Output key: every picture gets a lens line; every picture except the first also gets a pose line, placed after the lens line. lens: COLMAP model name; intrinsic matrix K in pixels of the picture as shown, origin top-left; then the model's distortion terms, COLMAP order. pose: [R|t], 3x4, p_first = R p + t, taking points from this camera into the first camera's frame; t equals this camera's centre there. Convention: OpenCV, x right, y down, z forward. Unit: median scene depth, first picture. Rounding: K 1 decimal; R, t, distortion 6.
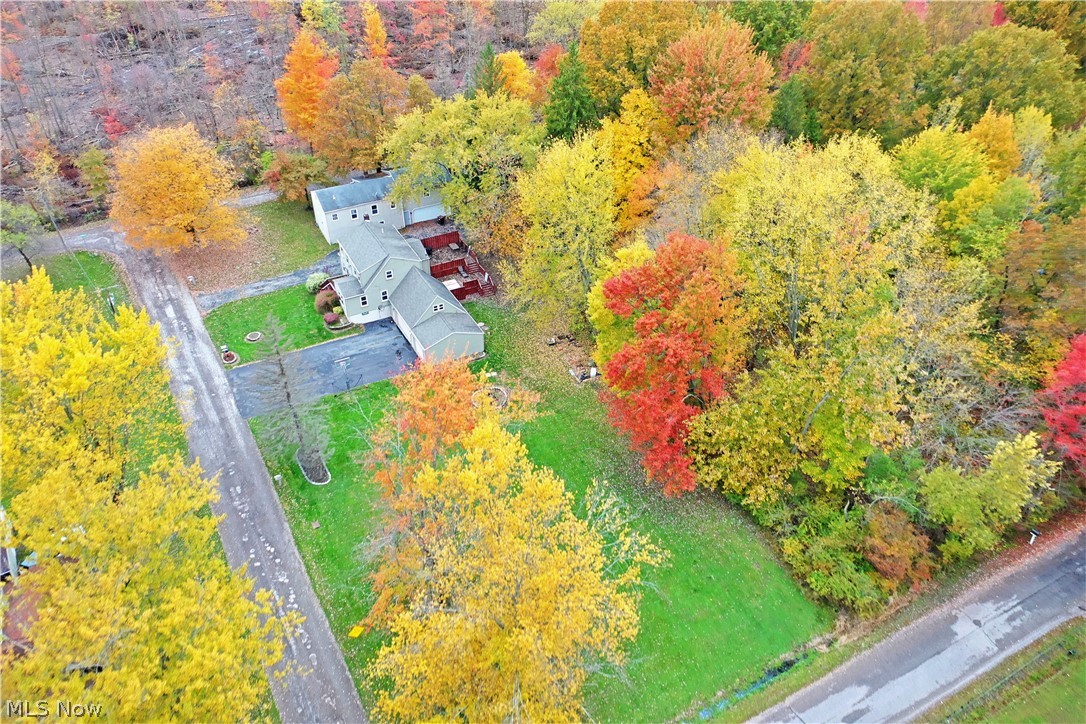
lens RADIAL K [[863.9, 0, 543.4], [0, 863.9, 363.2], [0, 0, 1]] dist [0.015404, 0.002043]
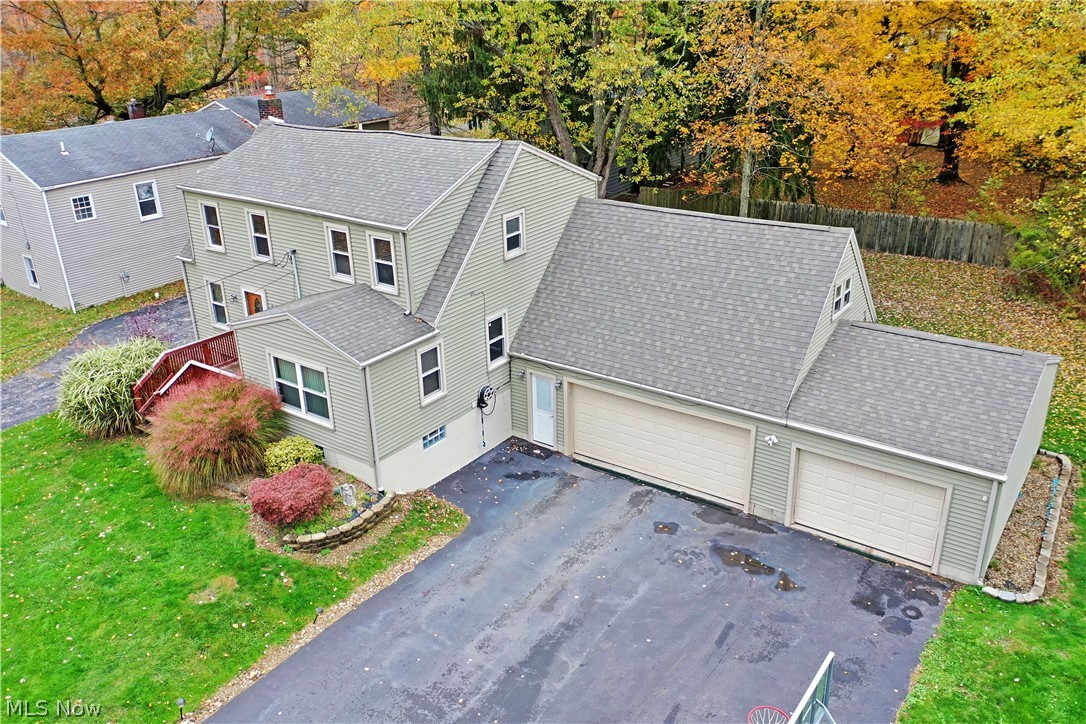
lens RADIAL K [[863.9, 0, 542.5], [0, 863.9, 362.3], [0, 0, 1]] dist [0.015404, 0.002043]
pose [[0.890233, -0.188278, 0.414773, -0.262254], [0.282547, 0.942478, -0.178614, -0.029125], [-0.357286, 0.276201, 0.892222, 0.786066]]
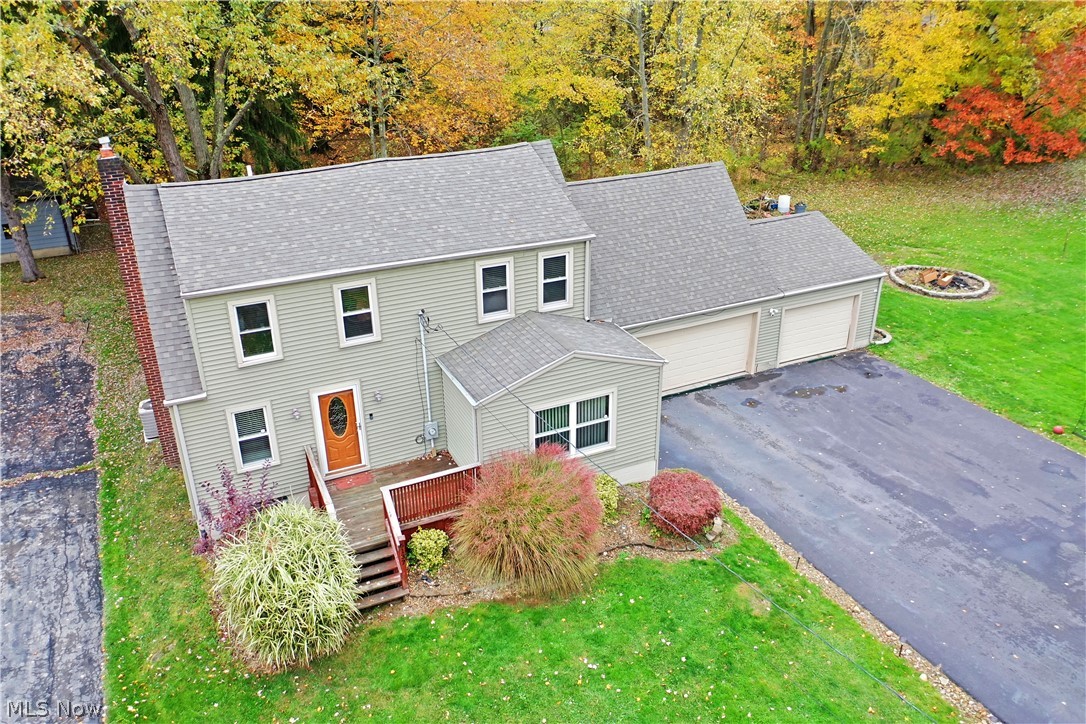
lens RADIAL K [[863.9, 0, 537.6], [0, 863.9, 360.1], [0, 0, 1]] dist [0.015404, 0.002043]
pose [[0.040802, -0.419033, 0.907054, -0.392880], [0.603495, 0.733847, 0.311870, -0.147516], [-0.796323, 0.534677, 0.282826, 0.929654]]
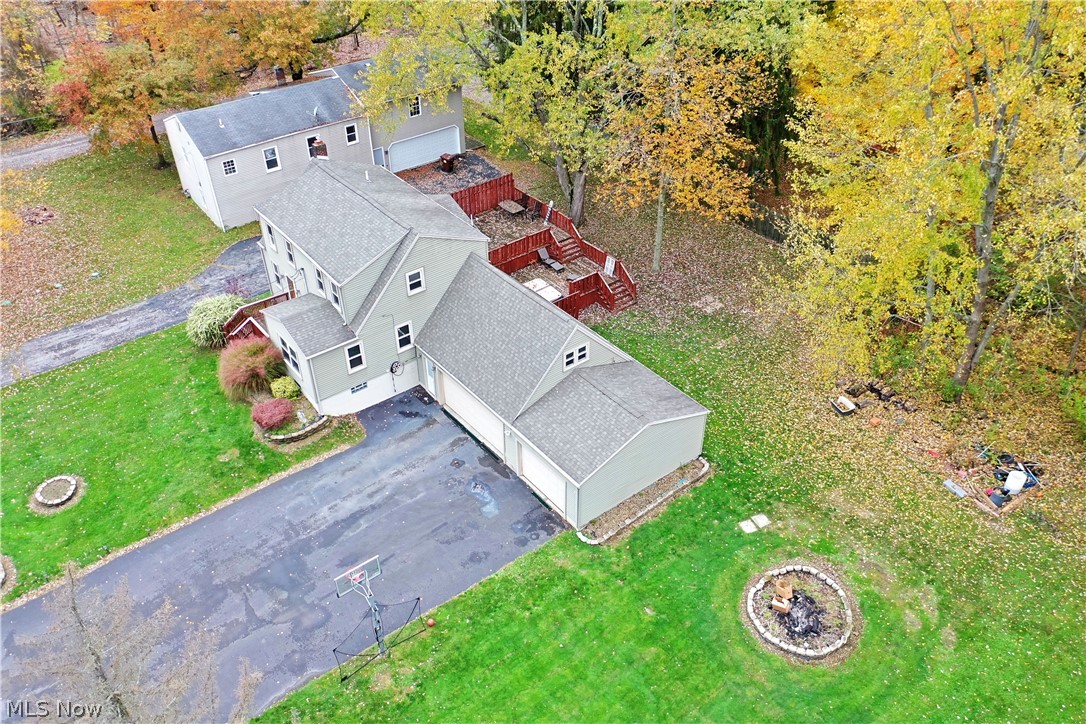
lens RADIAL K [[863.9, 0, 544.4], [0, 863.9, 363.2], [0, 0, 1]] dist [0.015404, 0.002043]
pose [[0.982237, -0.114266, 0.148841, -0.178224], [0.112590, 0.993447, 0.019662, -0.065617], [-0.150113, -0.002554, 0.988666, 0.595246]]
